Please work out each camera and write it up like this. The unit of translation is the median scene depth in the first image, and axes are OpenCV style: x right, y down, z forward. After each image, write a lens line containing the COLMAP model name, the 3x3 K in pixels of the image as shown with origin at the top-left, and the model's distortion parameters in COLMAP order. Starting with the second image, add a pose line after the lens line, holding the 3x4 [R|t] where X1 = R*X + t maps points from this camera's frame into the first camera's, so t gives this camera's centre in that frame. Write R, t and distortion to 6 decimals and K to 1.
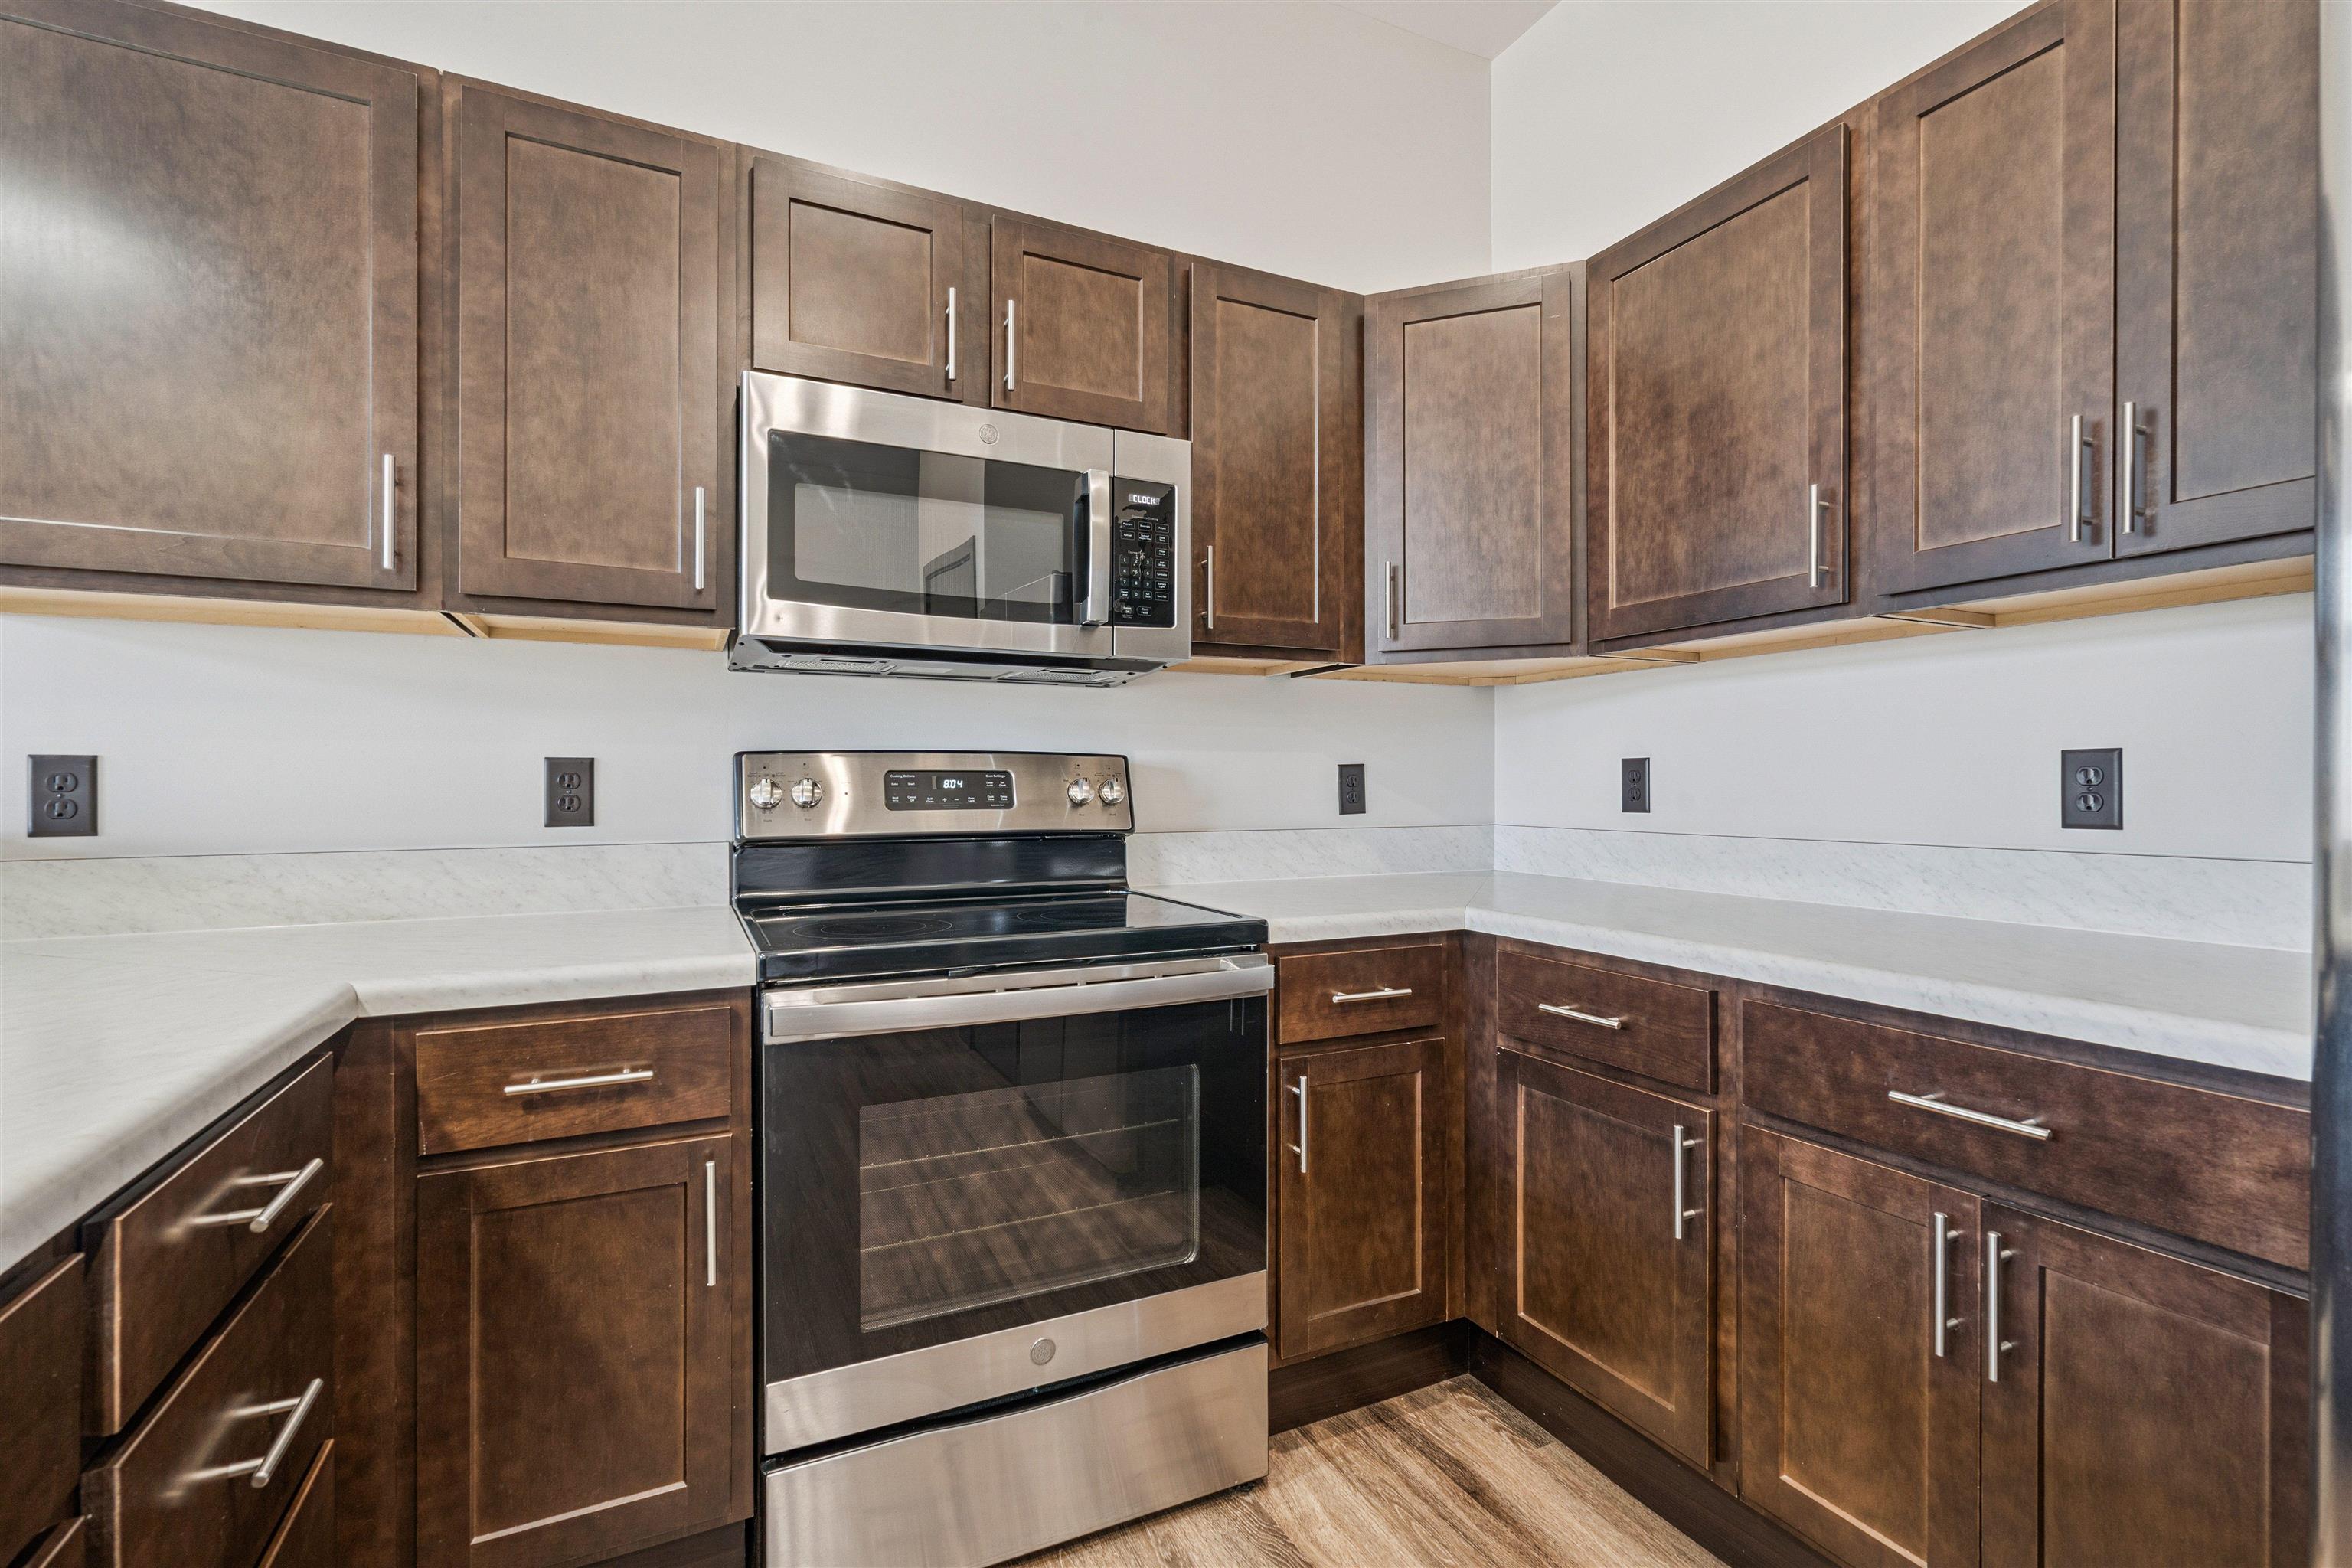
lens RADIAL K [[1069.0, 0, 1174.7], [0, 1069.0, 775.7], [0, 0, 1]] dist [0.004202, 0.000447]
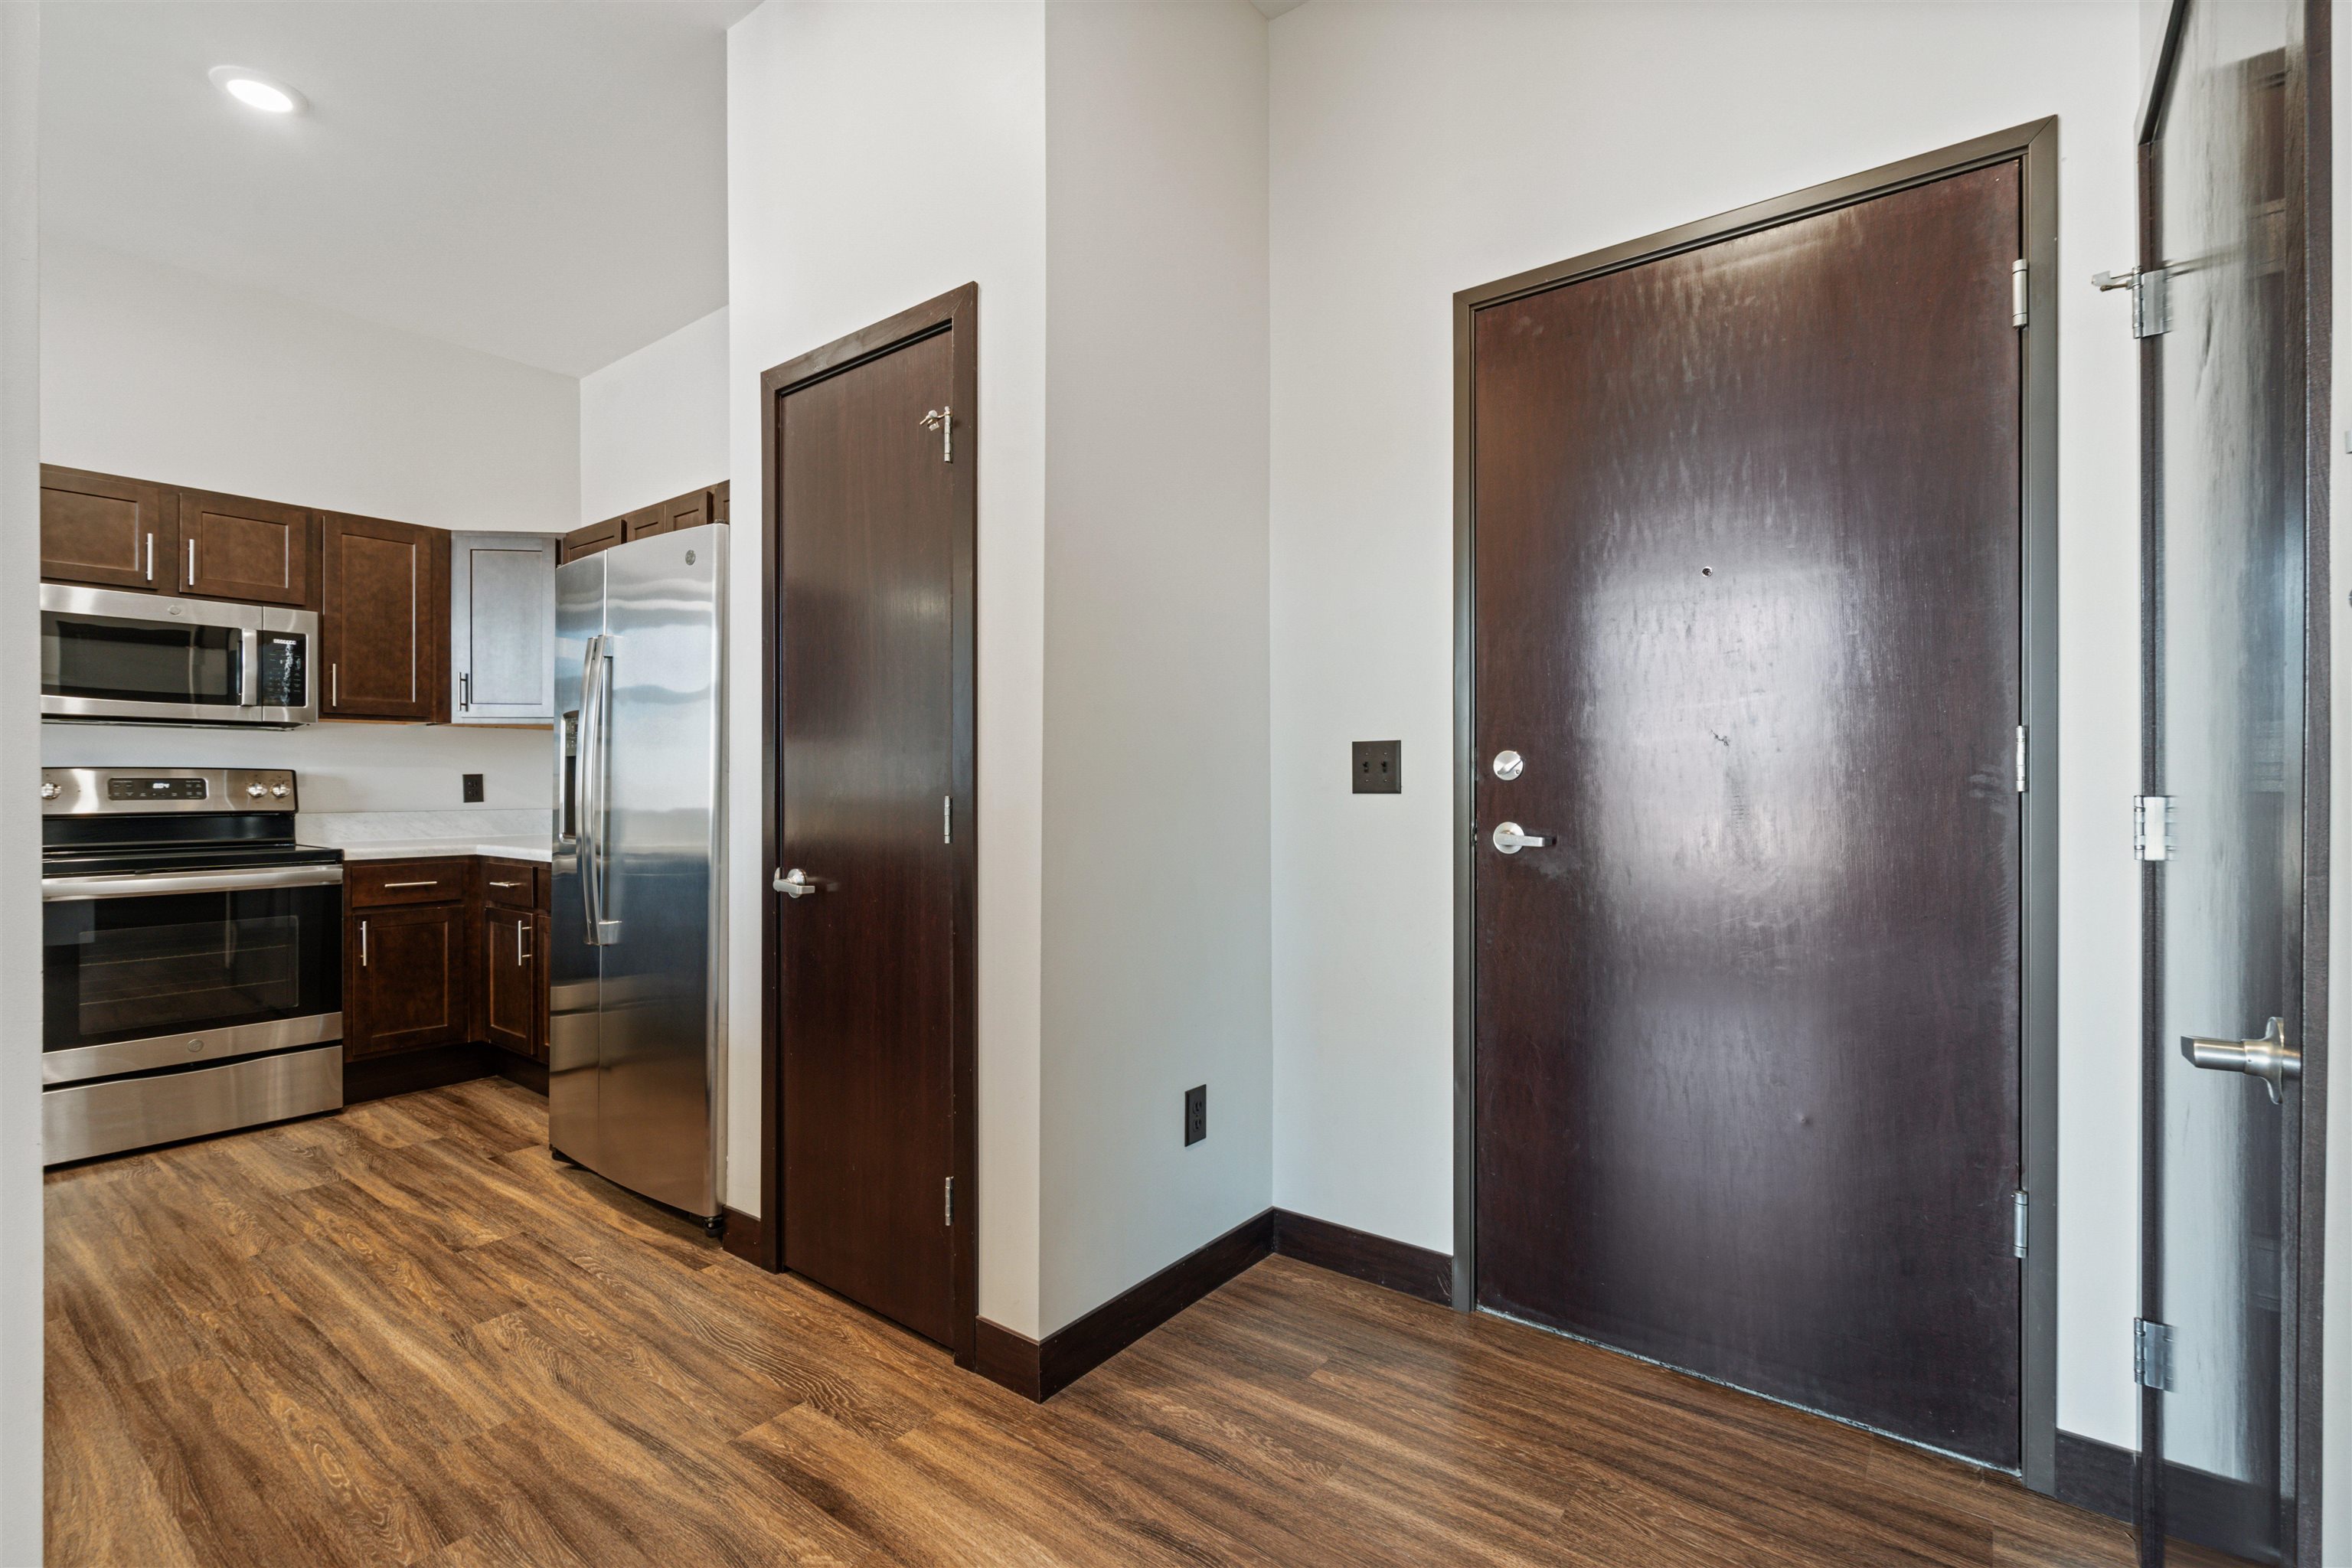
lens RADIAL K [[1069.0, 0, 1179.6], [0, 1069.0, 794.4], [0, 0, 1]] dist [0.004202, 0.000447]
pose [[0.927012, -0.009946, 0.374900, 0.752420], [0.005892, 0.999911, 0.011959, 0.010391], [-0.374986, -0.008877, 0.926988, -1.443264]]
